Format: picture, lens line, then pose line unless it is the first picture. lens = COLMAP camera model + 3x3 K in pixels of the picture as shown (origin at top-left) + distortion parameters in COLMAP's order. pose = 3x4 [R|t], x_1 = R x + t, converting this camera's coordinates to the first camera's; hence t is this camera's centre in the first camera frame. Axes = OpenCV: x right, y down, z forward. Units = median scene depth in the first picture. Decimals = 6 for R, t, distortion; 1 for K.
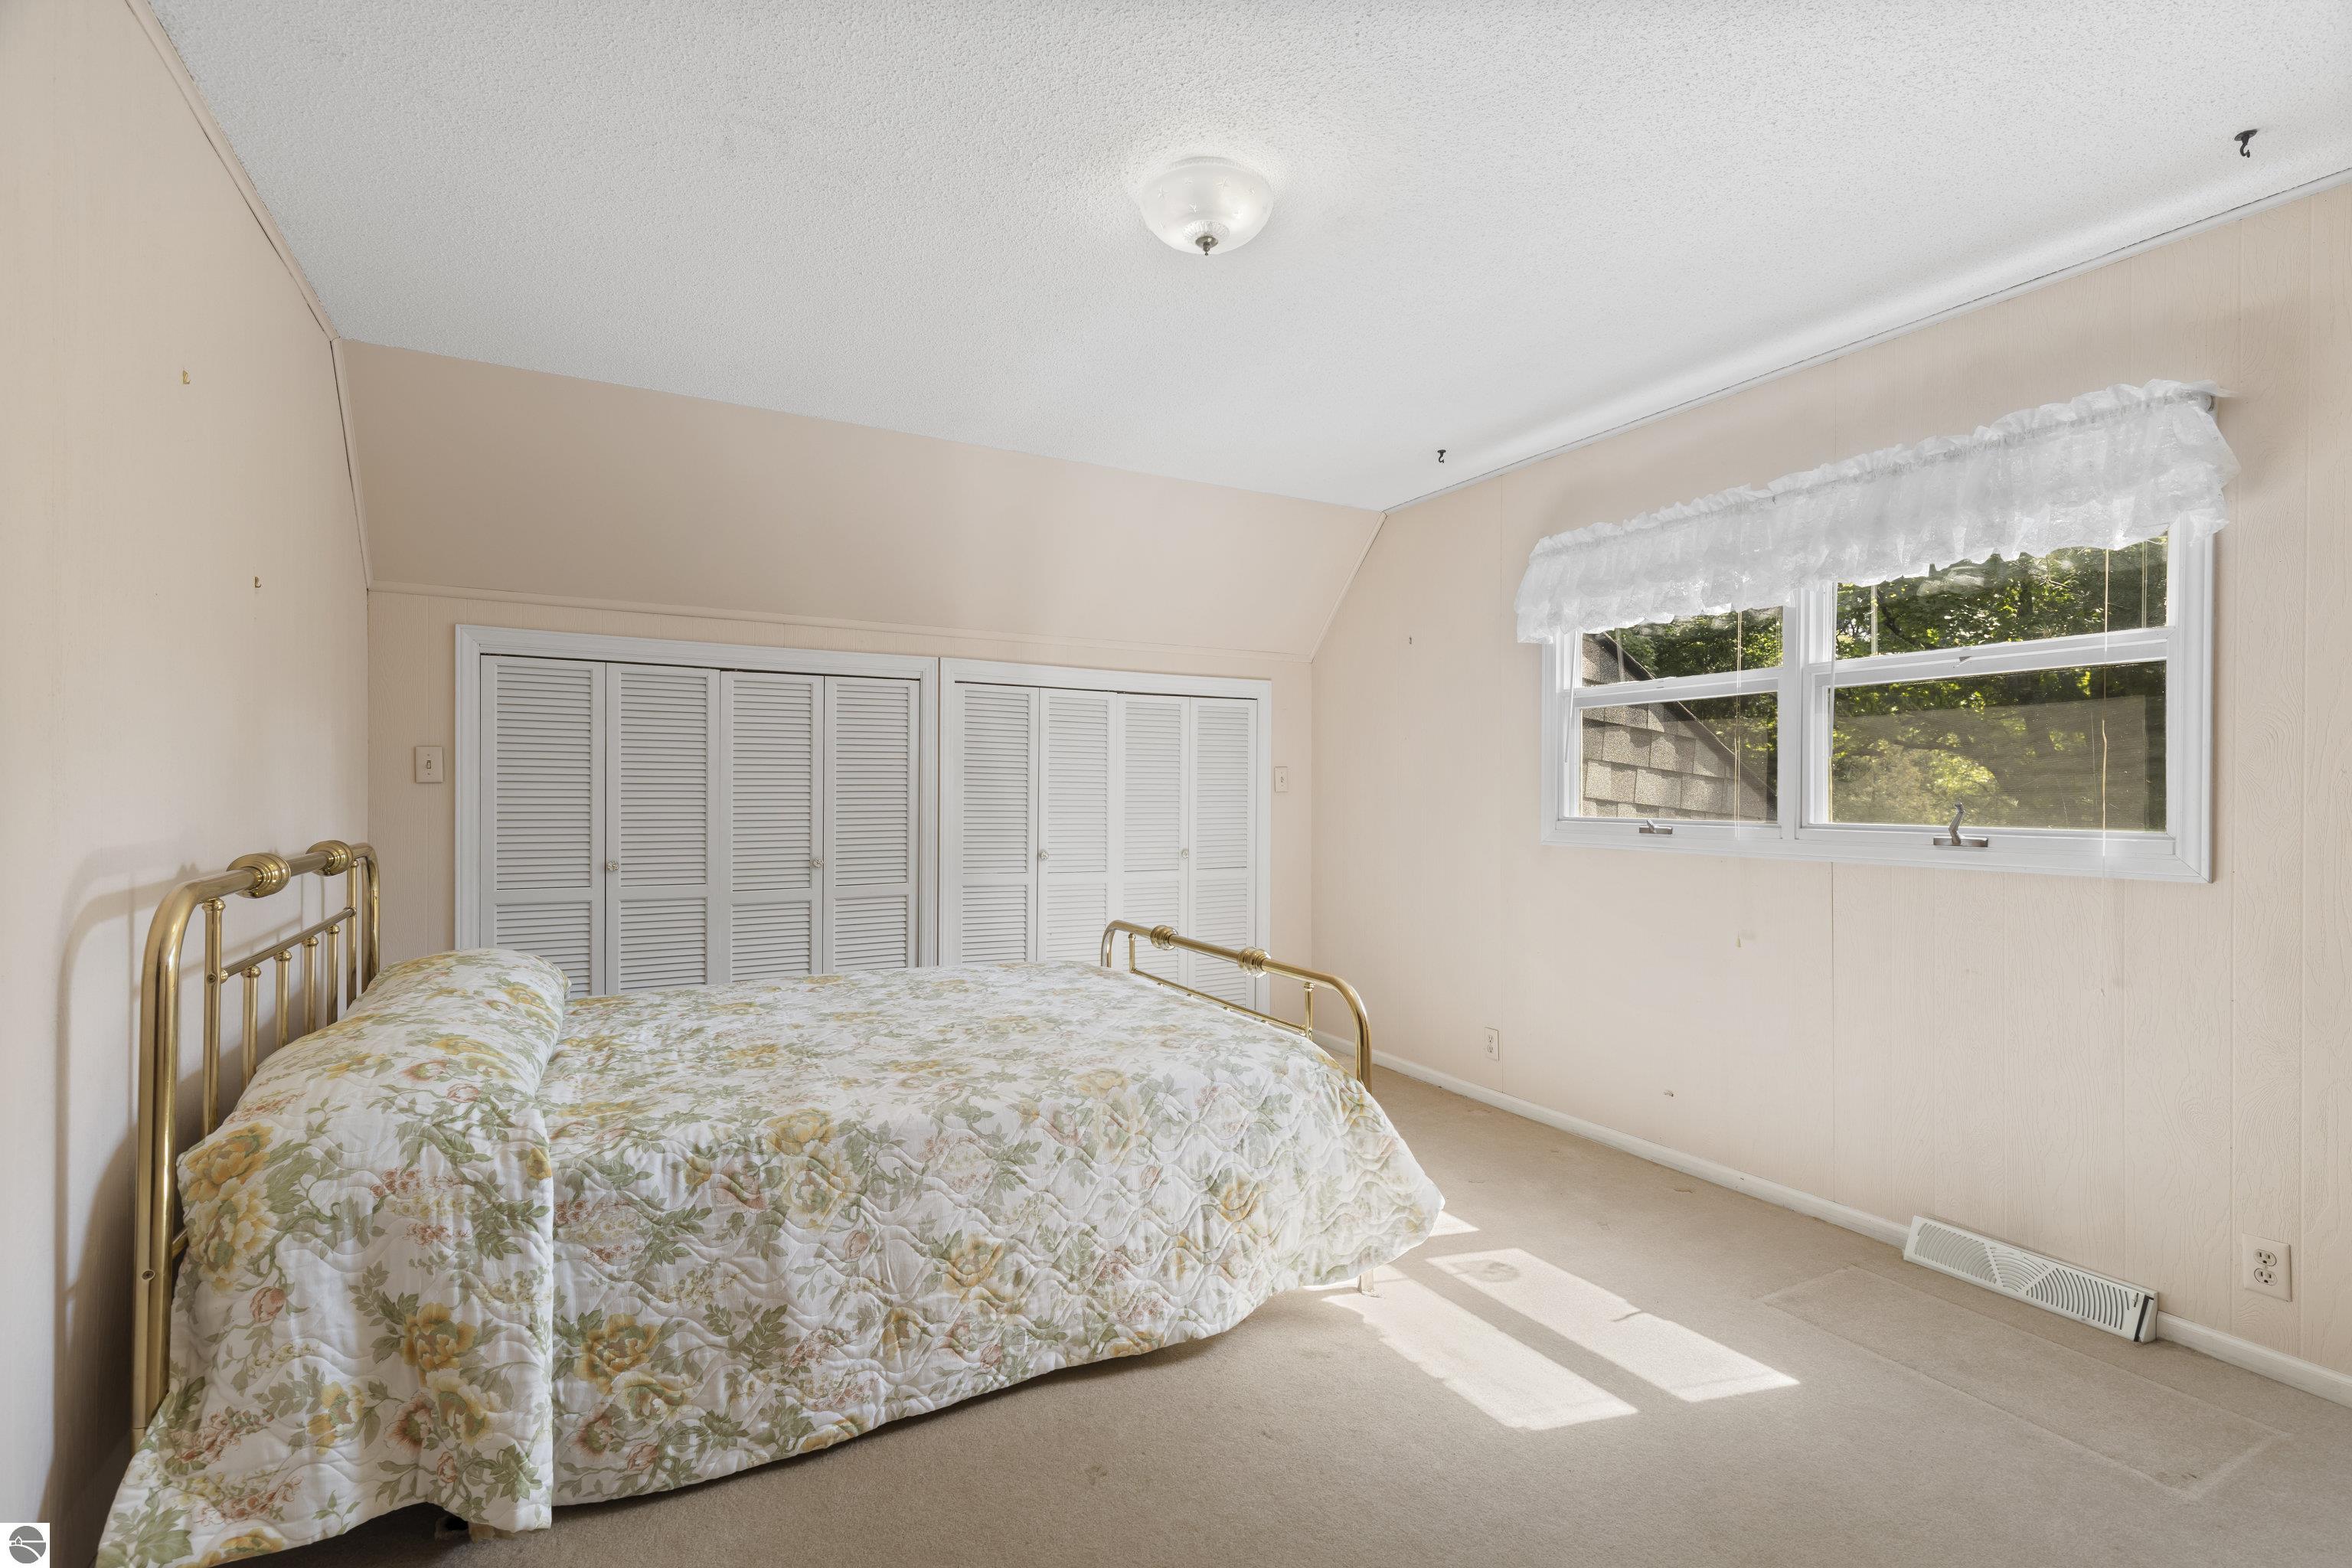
lens RADIAL K [[1067.2, 0, 1192.7], [0, 1067.2, 797.8], [0, 0, 1]] dist [0.005750, -0.000580]
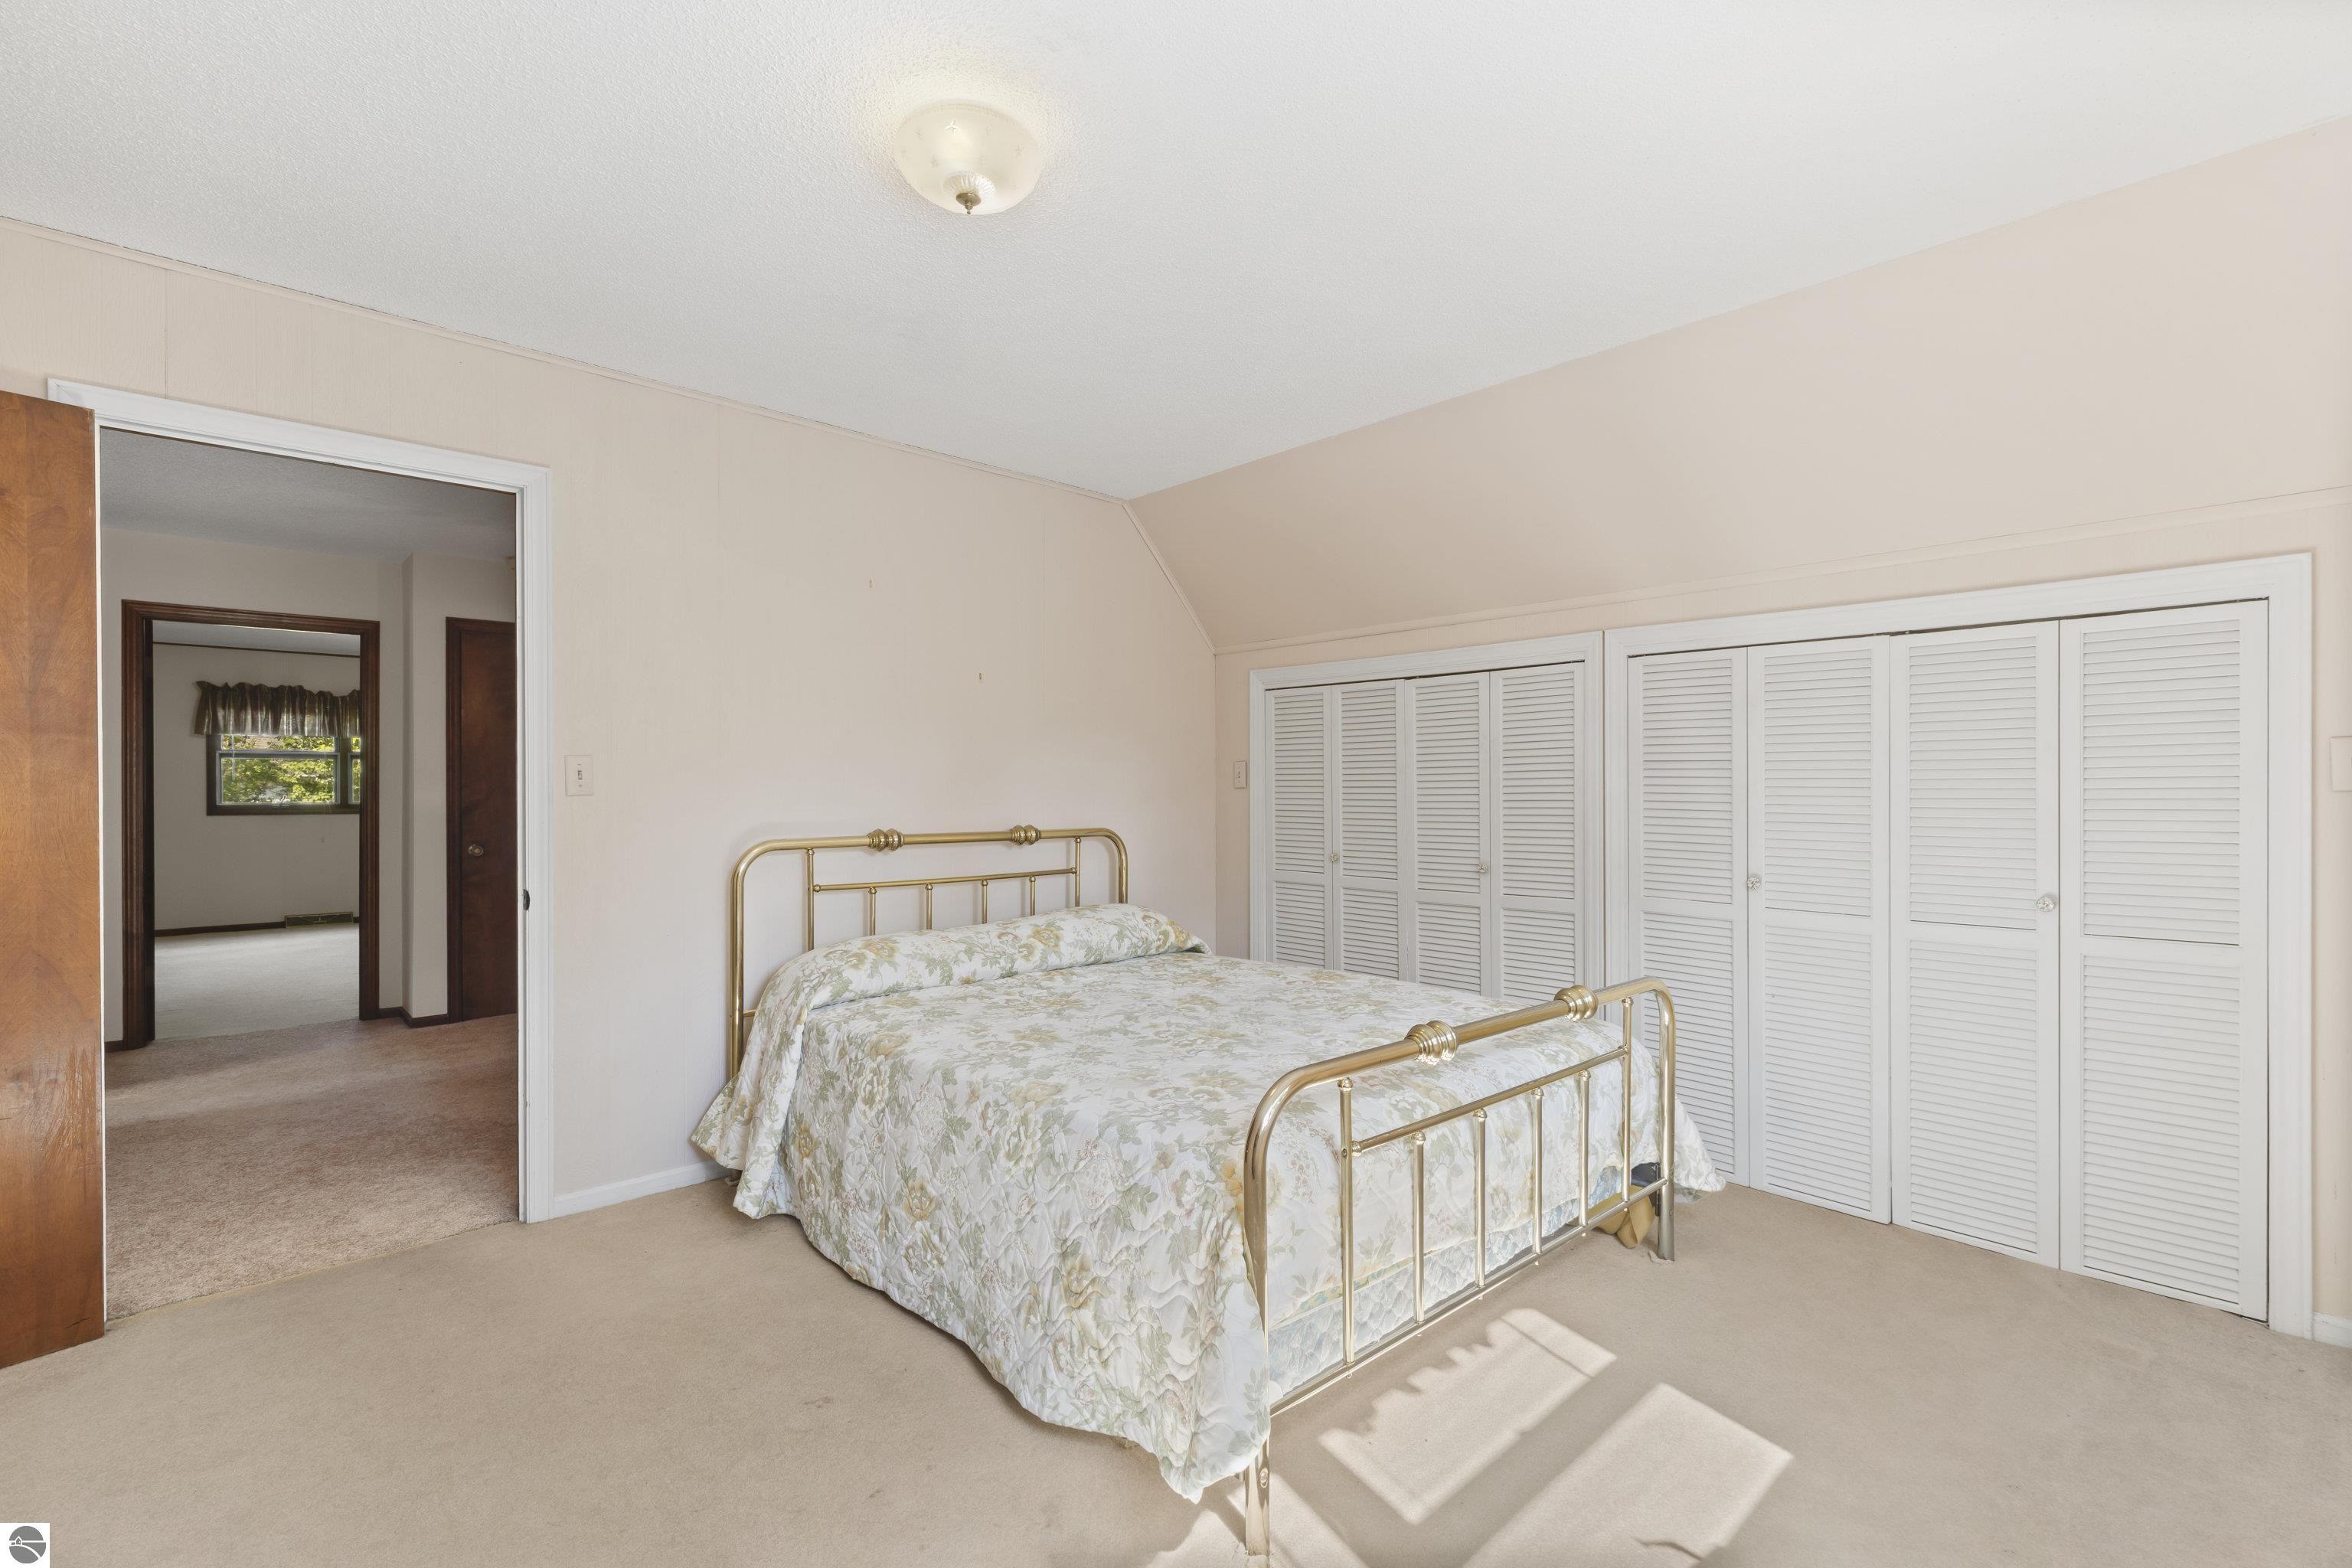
lens RADIAL K [[1067.2, 0, 1181.7], [0, 1067.2, 785.3], [0, 0, 1]] dist [0.005750, -0.000580]
pose [[0.237275, -0.008675, -0.971404, 0.934296], [-0.001785, 0.999955, -0.009366, -0.006648], [0.971441, 0.003957, 0.237249, 0.934291]]
